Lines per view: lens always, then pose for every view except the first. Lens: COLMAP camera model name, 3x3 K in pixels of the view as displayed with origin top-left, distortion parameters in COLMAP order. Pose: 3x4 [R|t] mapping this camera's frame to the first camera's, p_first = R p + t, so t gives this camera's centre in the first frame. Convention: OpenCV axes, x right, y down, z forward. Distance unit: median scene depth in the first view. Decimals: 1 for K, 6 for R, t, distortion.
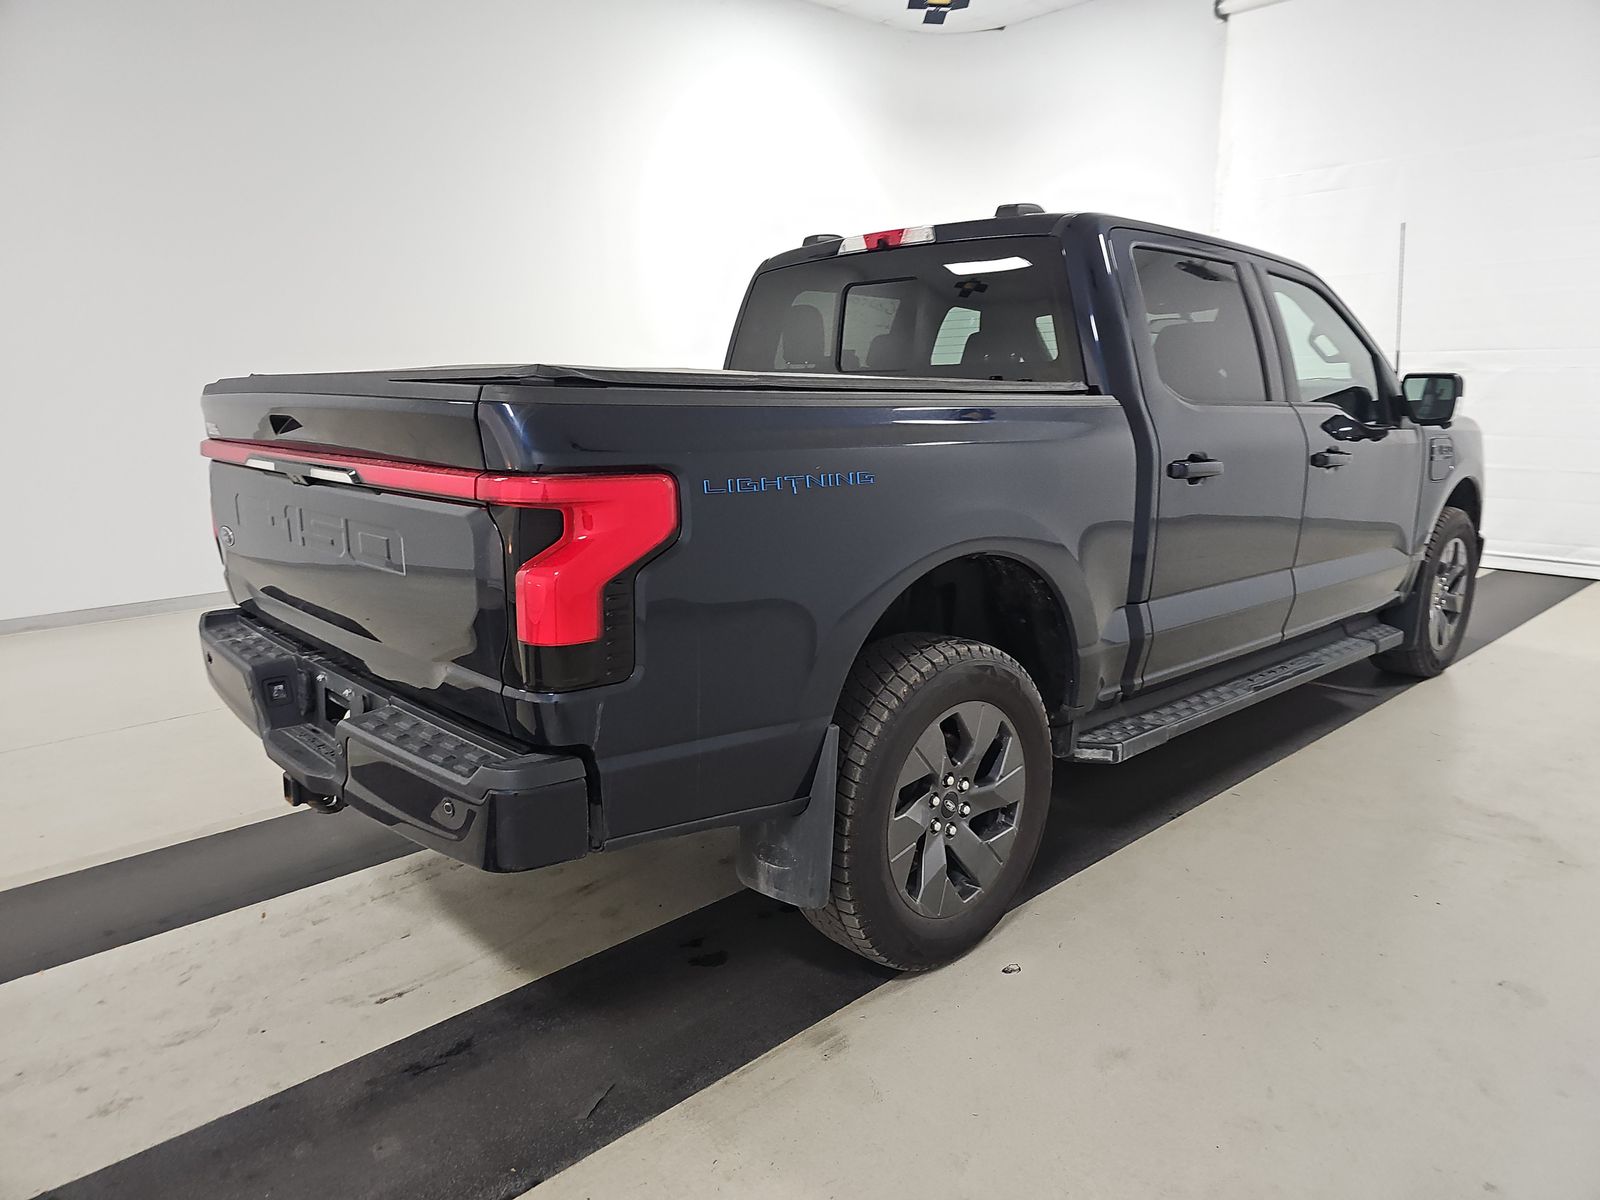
lens RADIAL K [[1053.4, 0, 812.6], [0, 1053.4, 591.2], [0, 0, 1]] dist [0.005325, -0.005781]
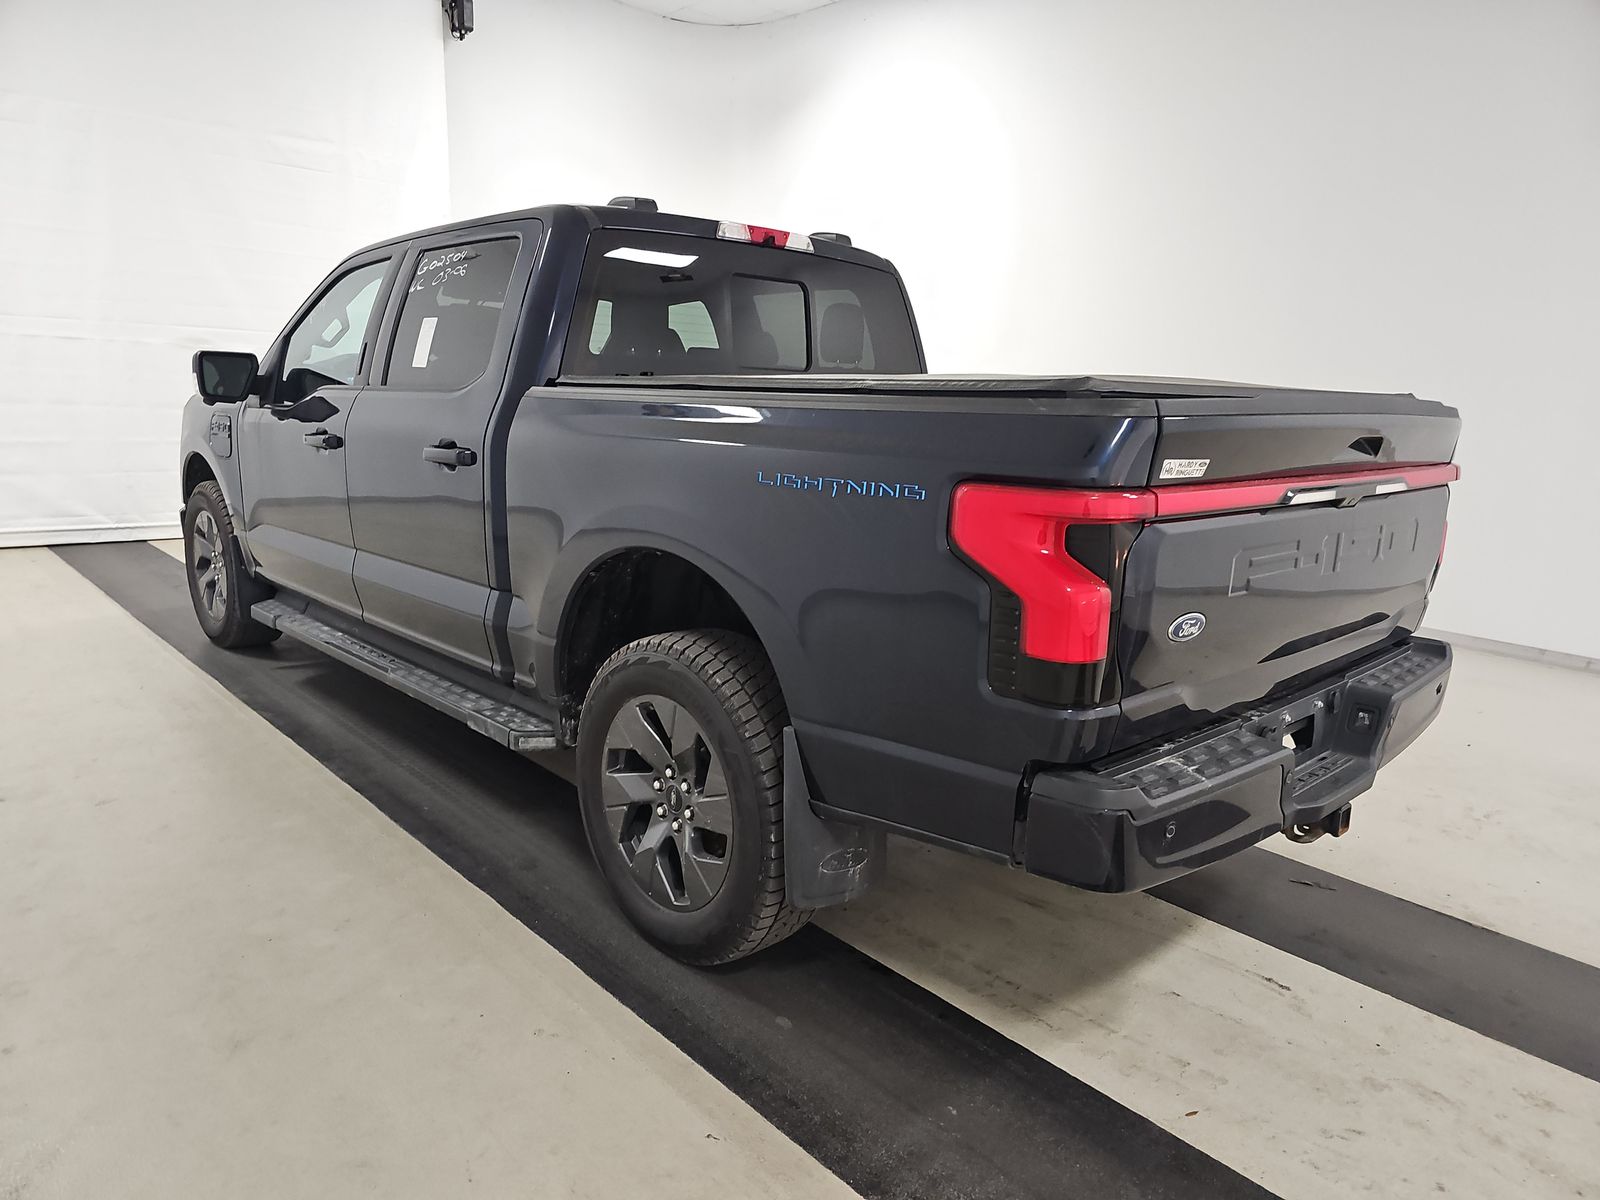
lens RADIAL K [[1053.4, 0, 797.2], [0, 1053.4, 606.6], [0, 0, 1]] dist [0.005325, -0.005781]
pose [[0.002333, -0.197133, 0.980374, -1.091992], [0.147755, 0.969684, 0.194632, -0.207073], [-0.989021, 0.144401, 0.031390, 1.111775]]
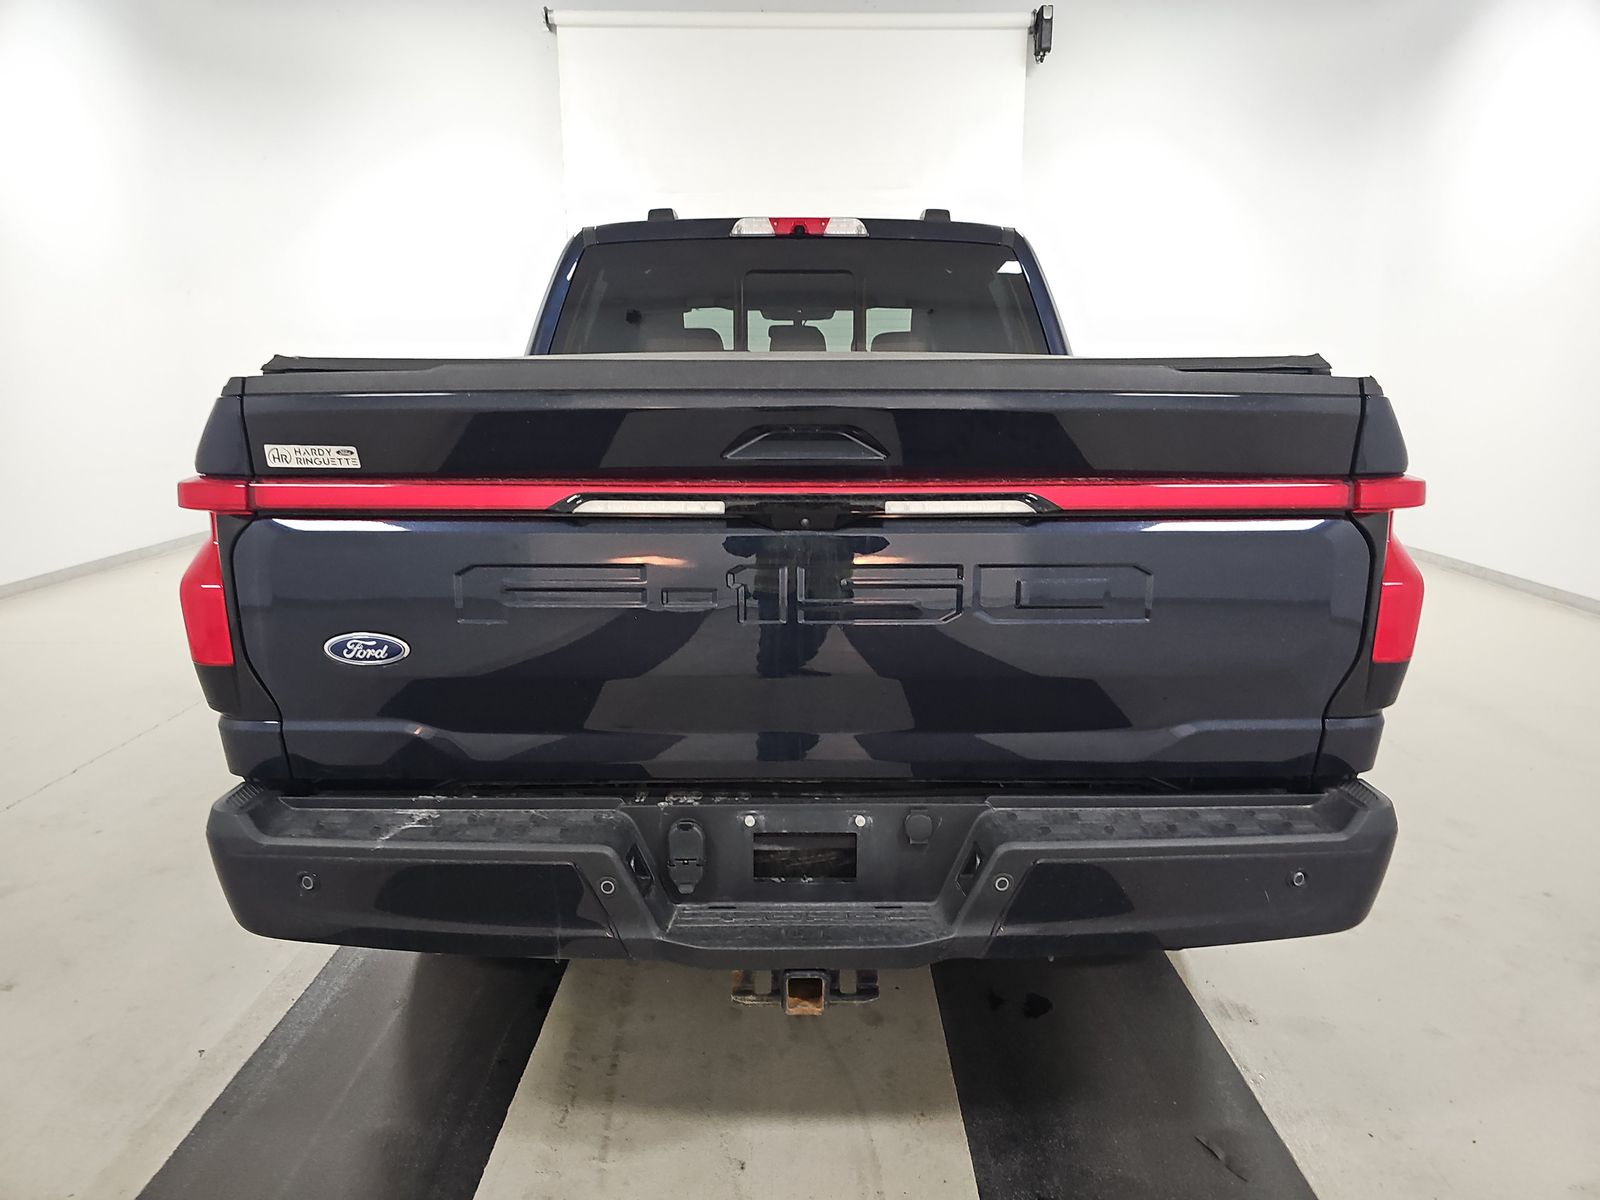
lens RADIAL K [[1053.4, 0, 812.3], [0, 1053.4, 603.2], [0, 0, 1]] dist [0.005325, -0.005781]
pose [[0.679111, -0.137998, 0.720947, -0.716882], [0.133568, 0.989004, 0.063490, -0.070400], [-0.721781, 0.053179, 0.690076, 0.413681]]
